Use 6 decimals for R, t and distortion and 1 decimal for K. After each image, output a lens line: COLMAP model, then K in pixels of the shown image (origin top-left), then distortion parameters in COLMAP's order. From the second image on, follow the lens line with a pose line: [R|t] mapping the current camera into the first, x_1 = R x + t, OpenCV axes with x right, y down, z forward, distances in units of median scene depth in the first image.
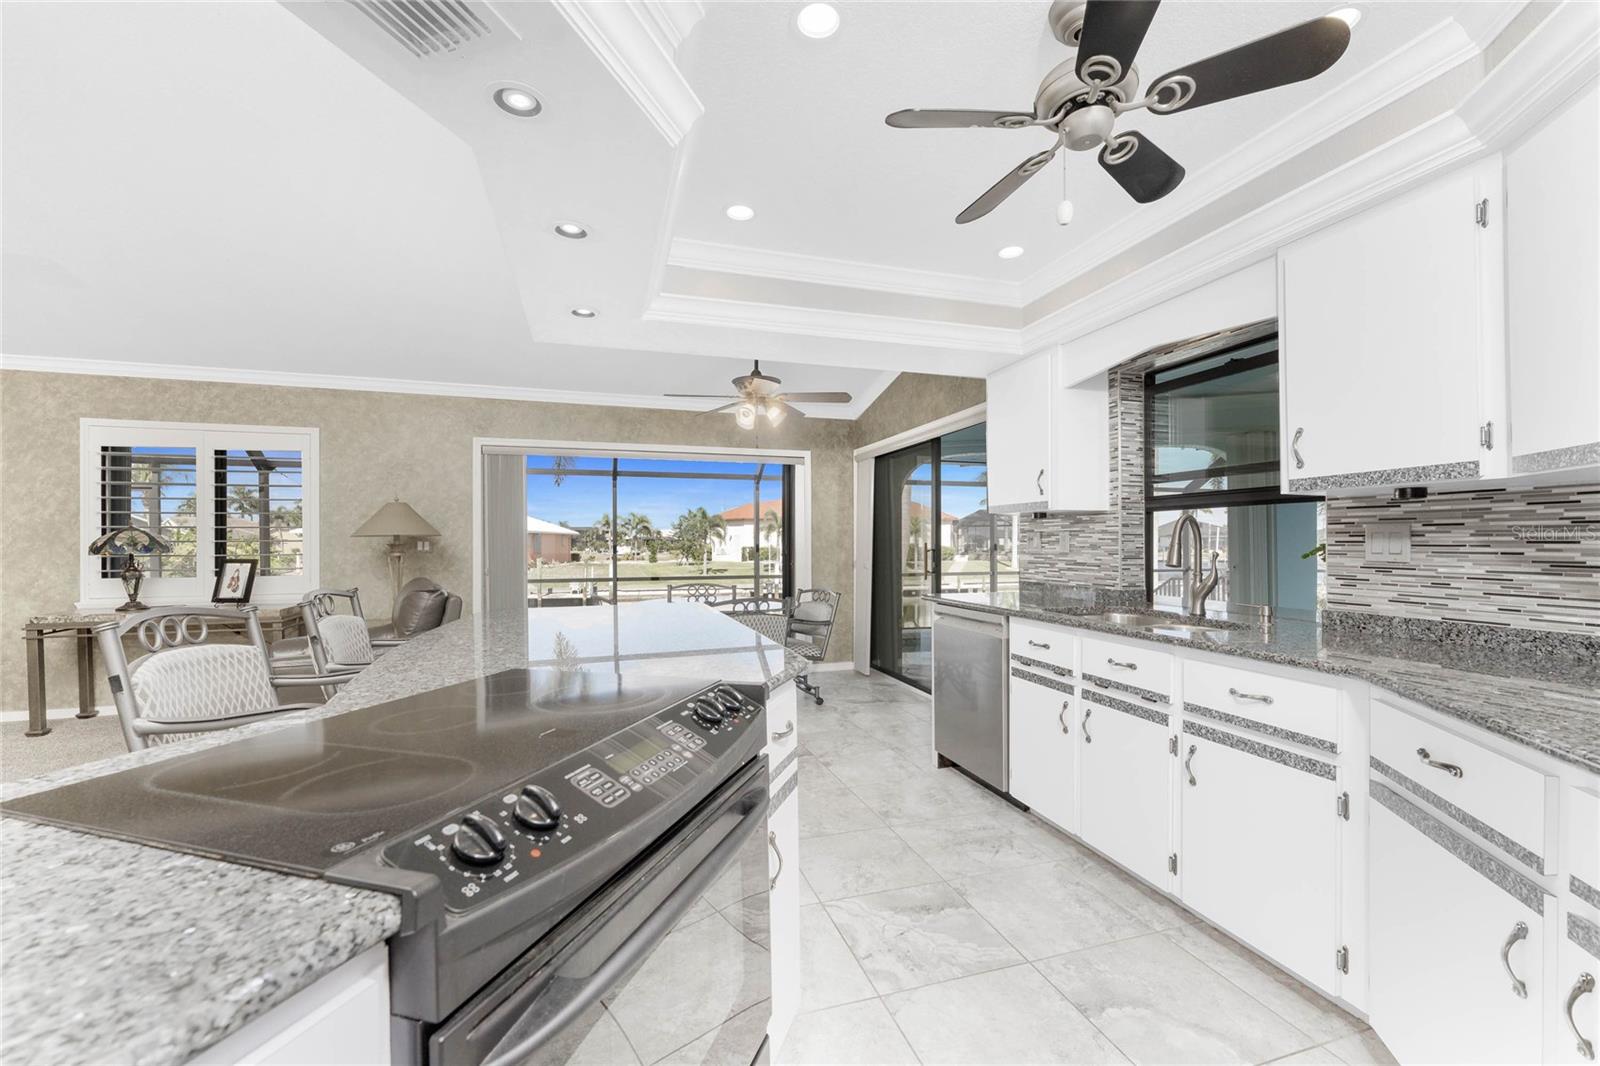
lens RADIAL K [[637.5, 0, 811.1], [0, 637.5, 537.3], [0, 0, 1]] dist [-0.000707, -0.000375]
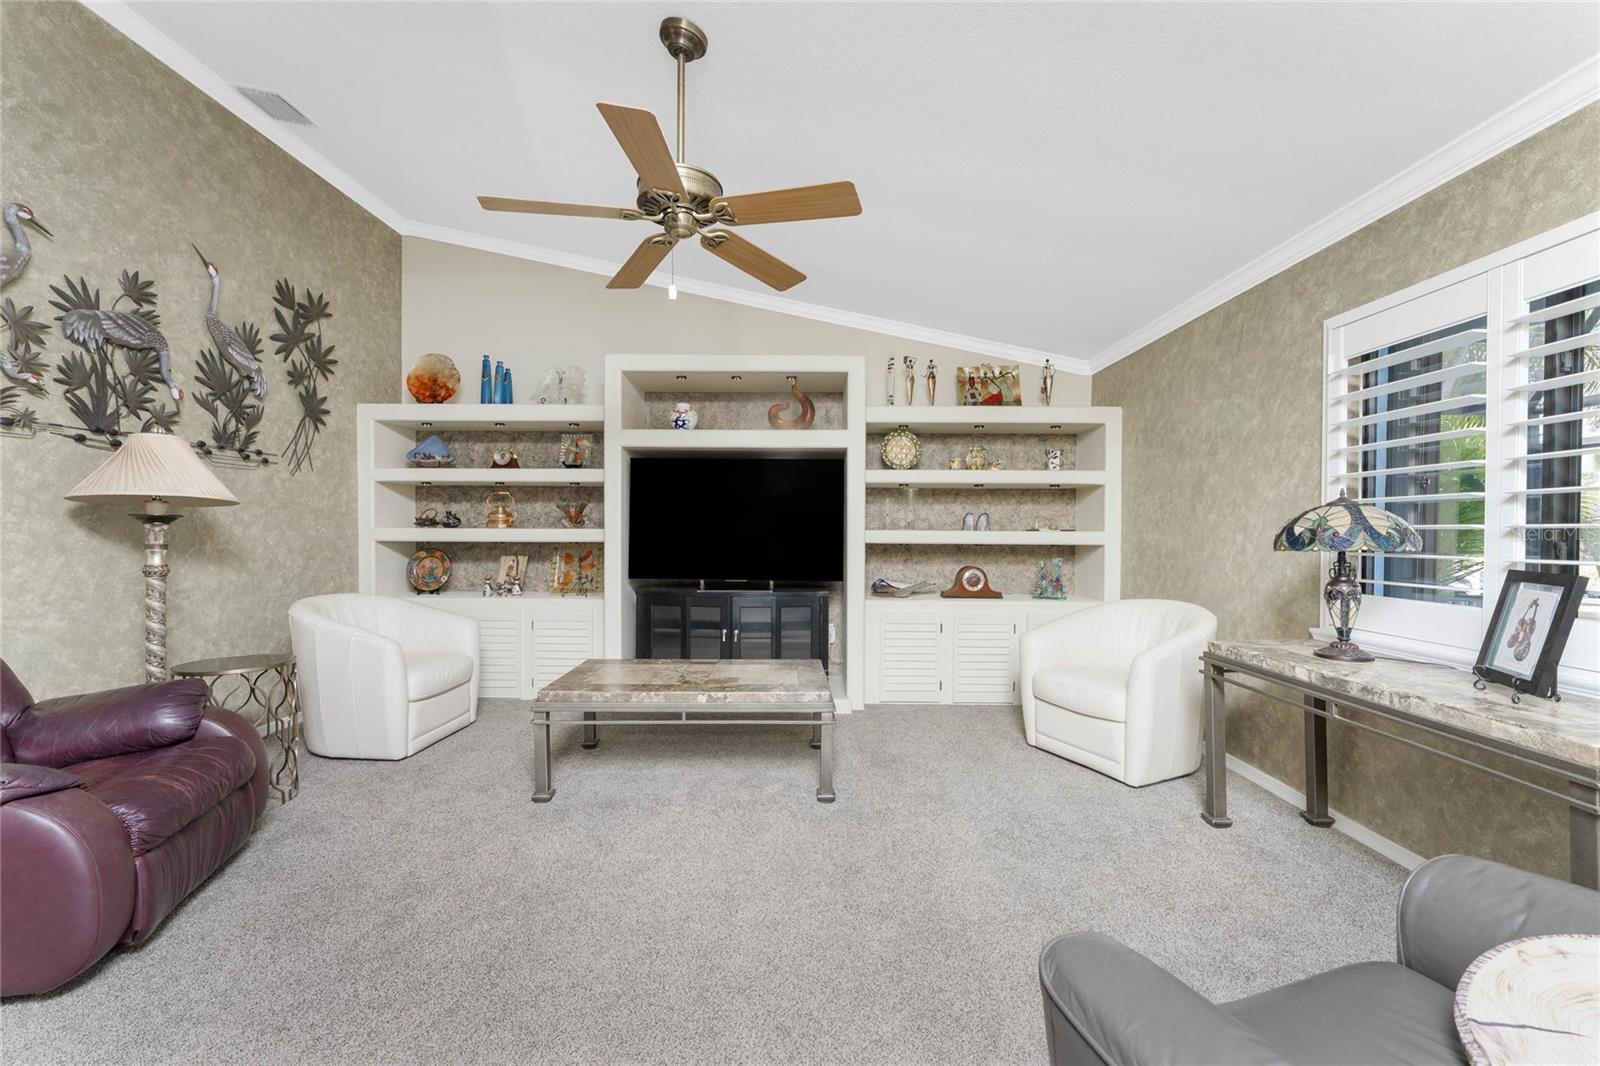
lens RADIAL K [[637.5, 0, 805.3], [0, 637.5, 537.1], [0, 0, 1]] dist [-0.000707, -0.000375]
pose [[-0.321198, 0.006063, -0.946993, -0.426256], [-0.004147, 0.999961, 0.007809, 0.013076], [0.947003, 0.006436, -0.321160, 0.736796]]
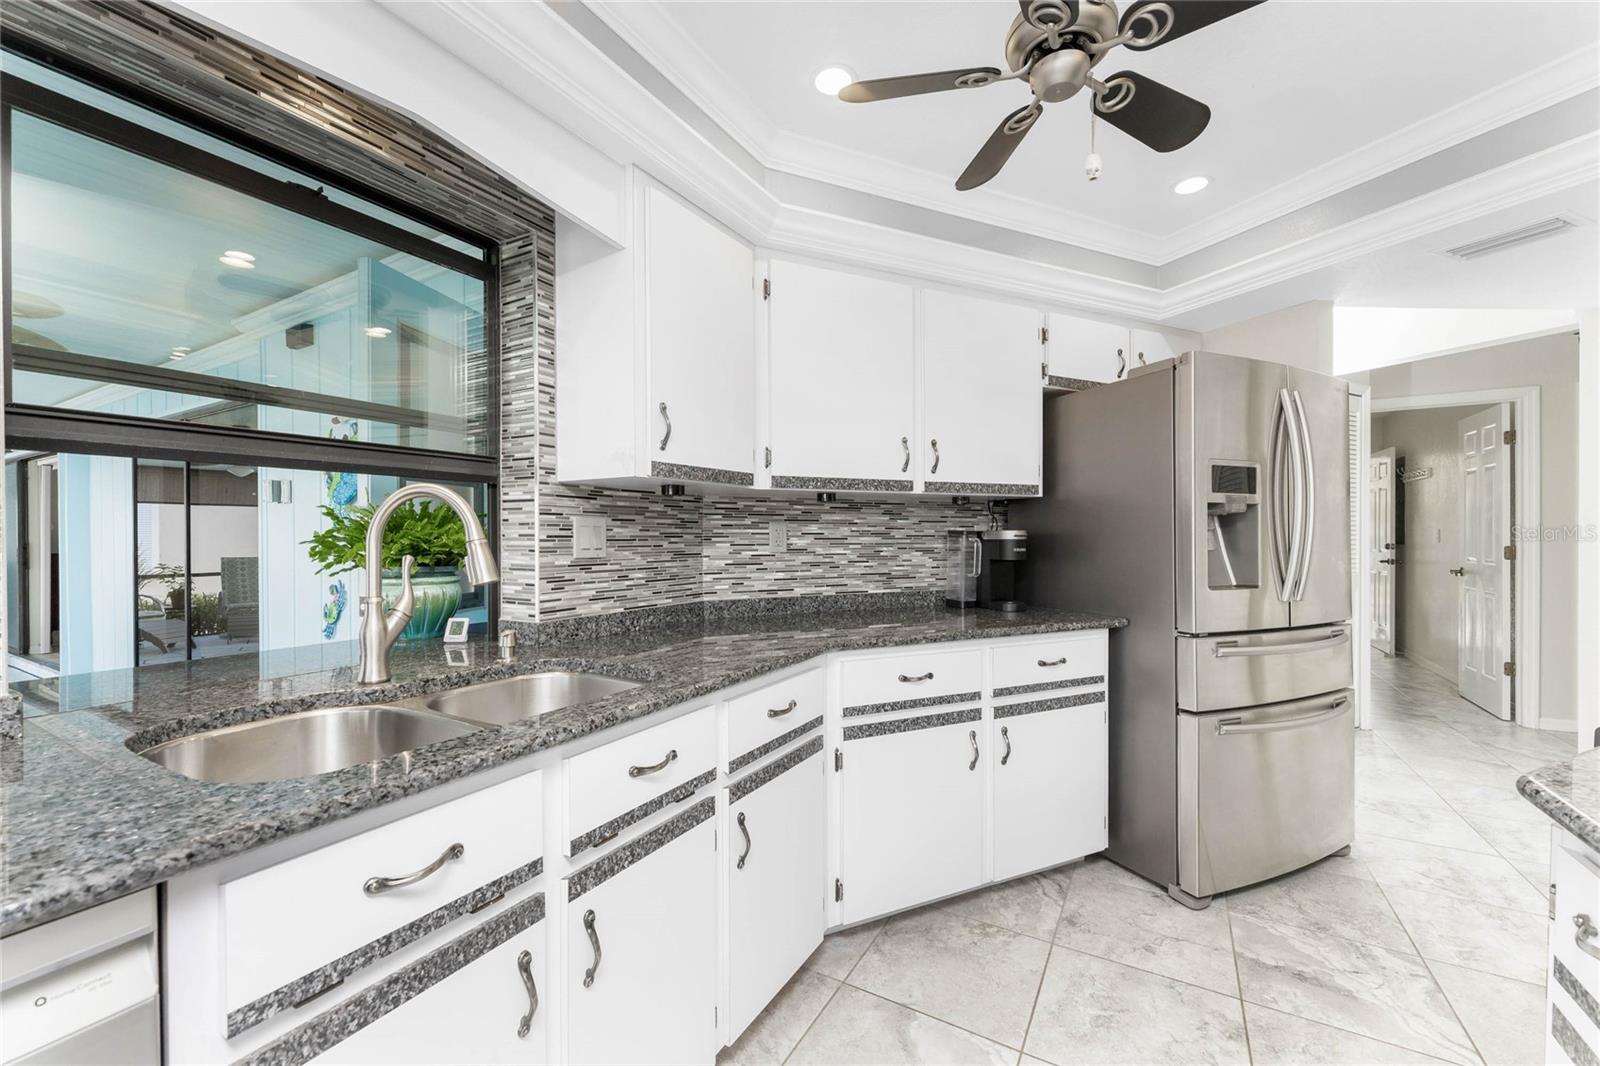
lens RADIAL K [[637.5, 0, 813.6], [0, 637.5, 543.2], [0, 0, 1]] dist [-0.000707, -0.000375]
pose [[-0.677879, -0.005233, 0.735155, 0.001205], [-0.002776, 0.999986, 0.004558, 0.005431], [-0.735169, 0.001049, -0.677884, 0.629856]]
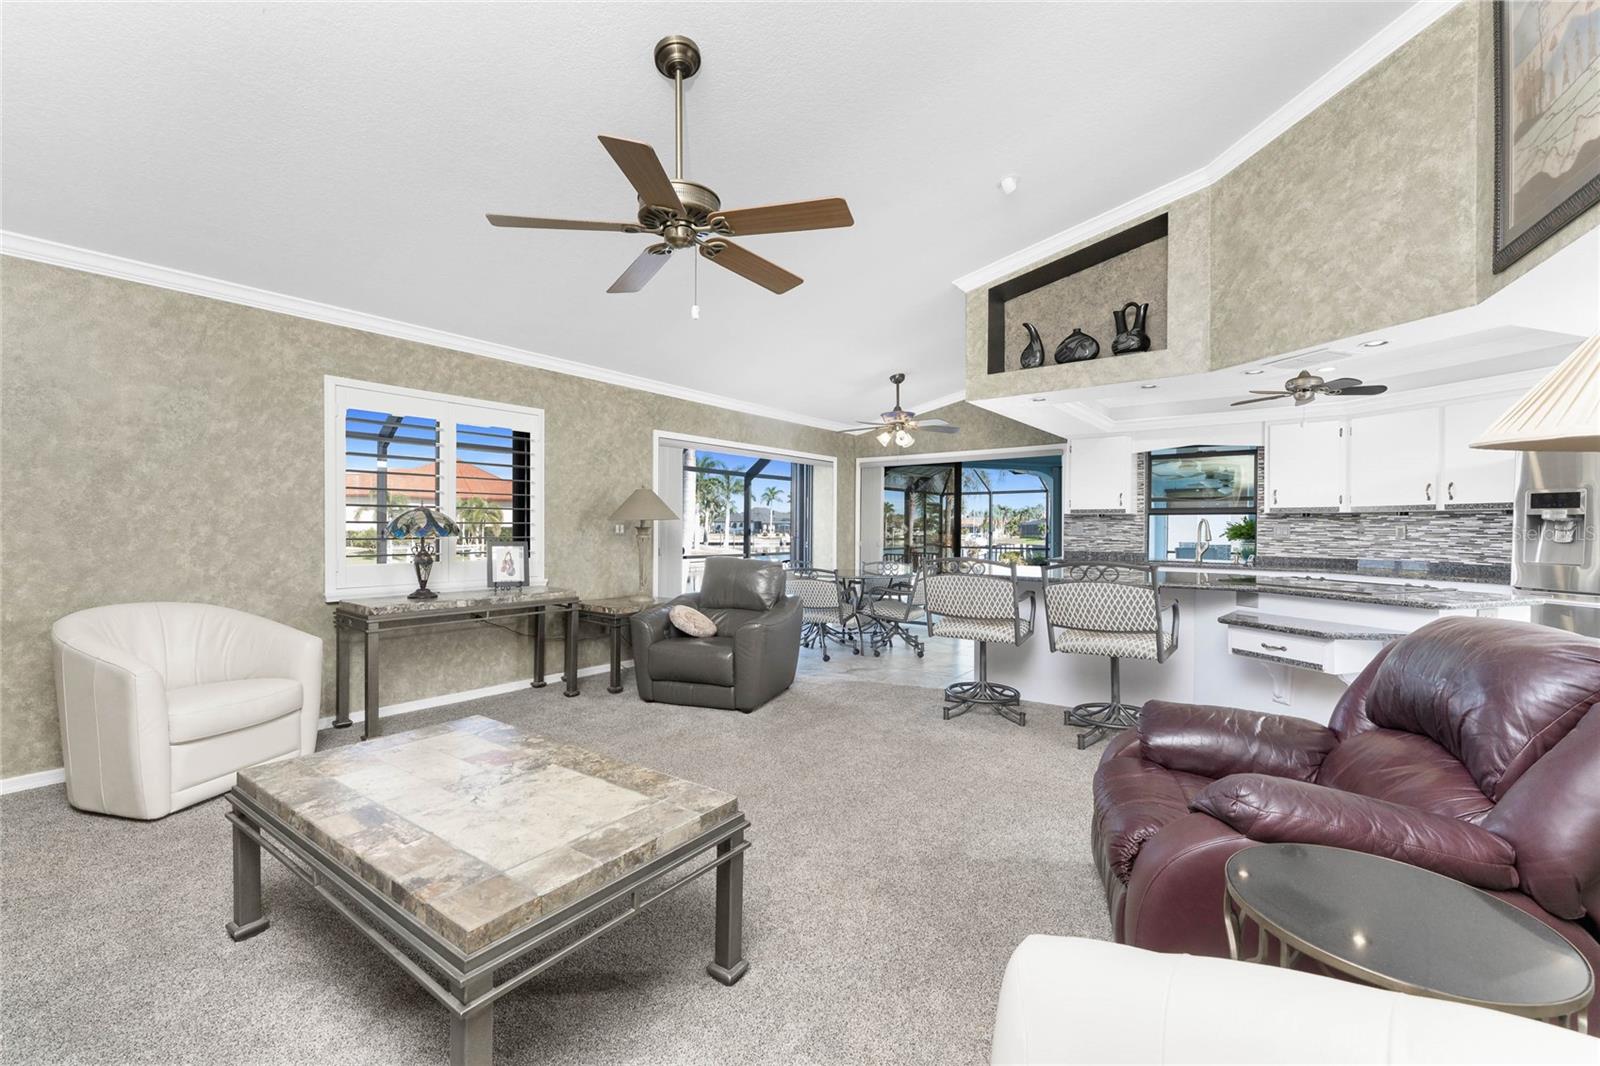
lens RADIAL K [[637.5, 0, 795.4], [0, 637.5, 533.9], [0, 0, 1]] dist [-0.000707, -0.000375]
pose [[0.824890, 0.001208, 0.565291, -1.118291], [-0.013029, 0.999773, 0.016875, 0.000332], [-0.565142, -0.021286, 0.824719, -0.050555]]
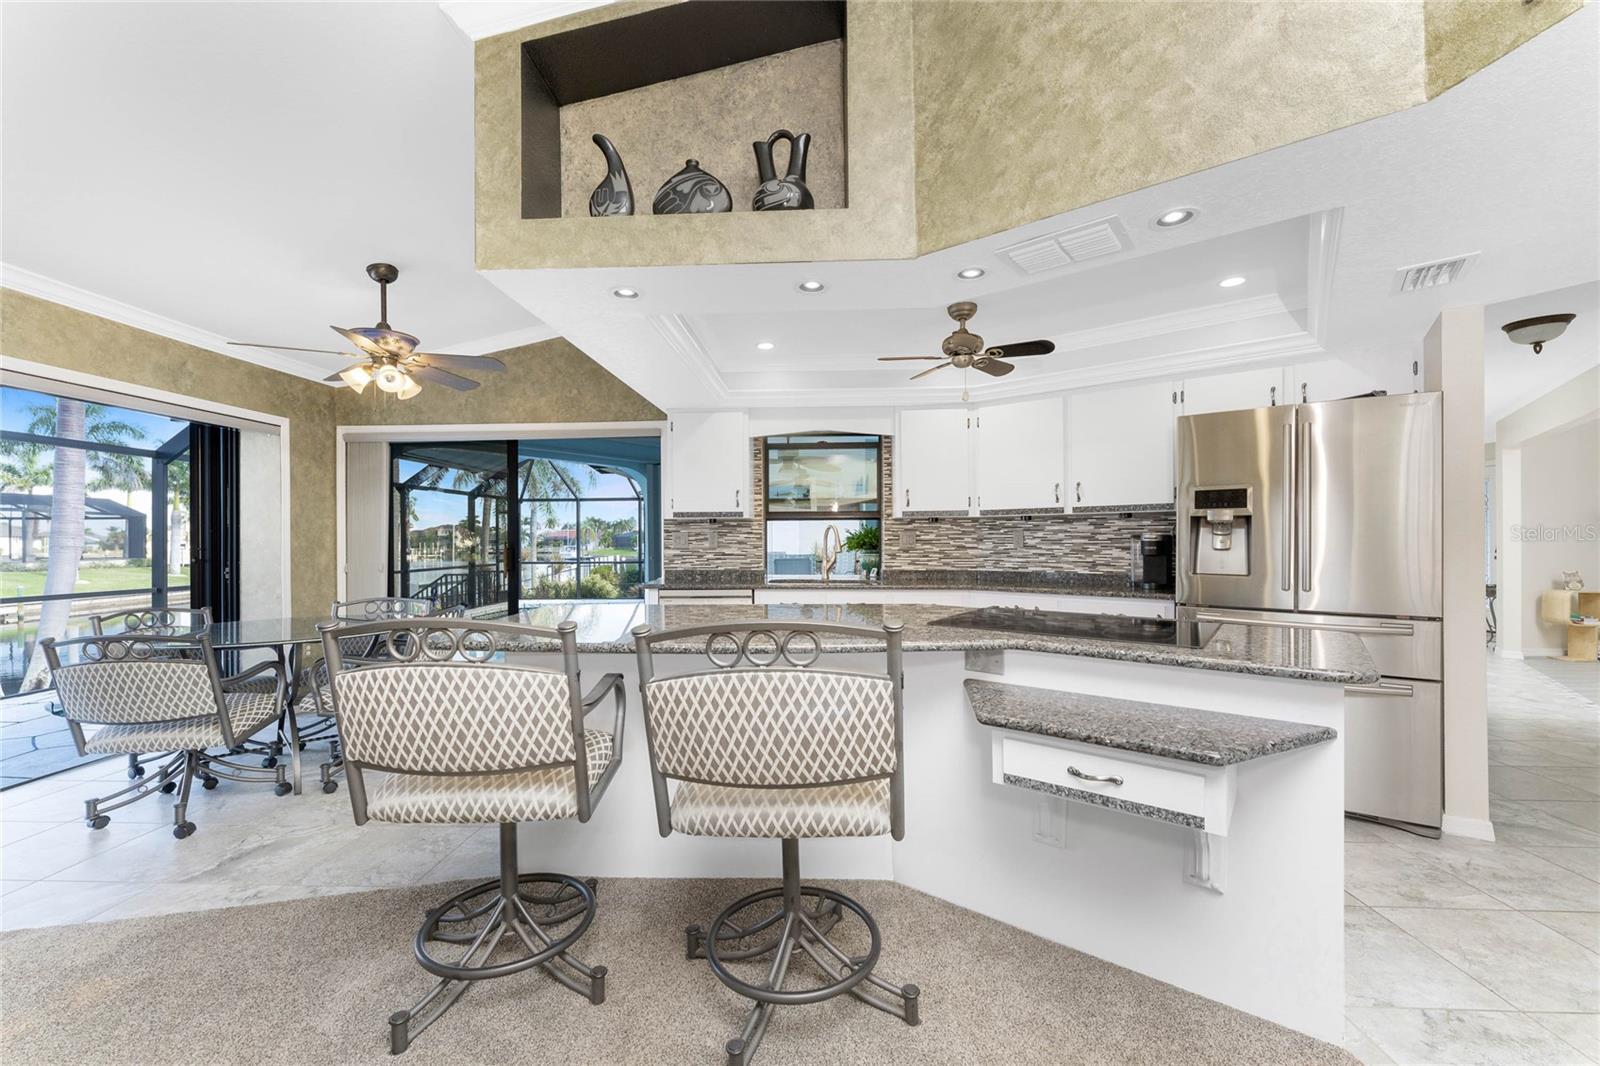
lens RADIAL K [[637.5, 0, 781.5], [0, 637.5, 540.4], [0, 0, 1]] dist [-0.000707, -0.000375]
pose [[0.364703, -0.001378, 0.931123, -0.667282], [-0.004162, 0.999987, 0.003110, 0.002965], [-0.931114, -0.005010, 0.364693, 0.259877]]
